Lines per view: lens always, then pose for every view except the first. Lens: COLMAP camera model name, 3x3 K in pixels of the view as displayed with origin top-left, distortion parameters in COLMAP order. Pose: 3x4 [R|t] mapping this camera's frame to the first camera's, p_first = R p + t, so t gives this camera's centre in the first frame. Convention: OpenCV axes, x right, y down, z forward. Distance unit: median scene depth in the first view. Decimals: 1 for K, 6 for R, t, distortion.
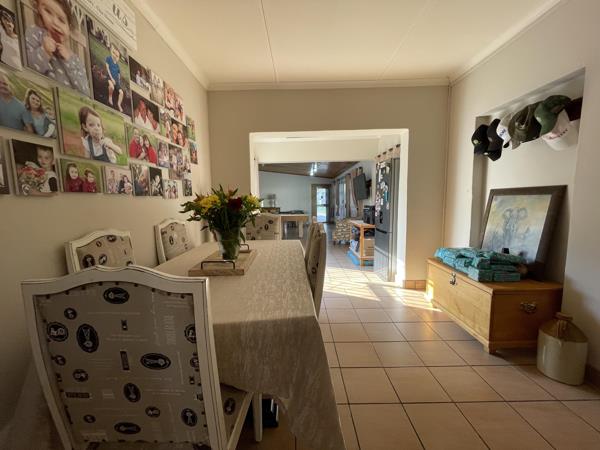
lens RADIAL K [[241.5, 0, 300.0], [0, 241.5, 225.0], [0, 0, 1]] dist [-0.002601, -0.000291]
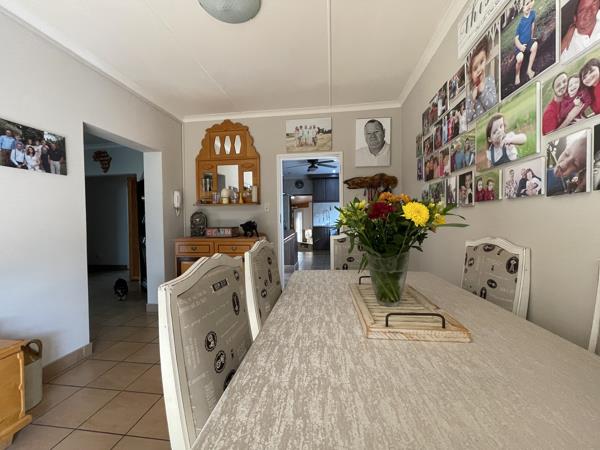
lens RADIAL K [[241.5, 0, 300.0], [0, 241.5, 225.0], [0, 0, 1]] dist [-0.002601, -0.000291]
pose [[-0.990986, 0.020422, 0.132399, -0.176862], [0.036937, 0.991656, 0.123505, -0.171387], [-0.128772, 0.127282, -0.983472, 1.949447]]
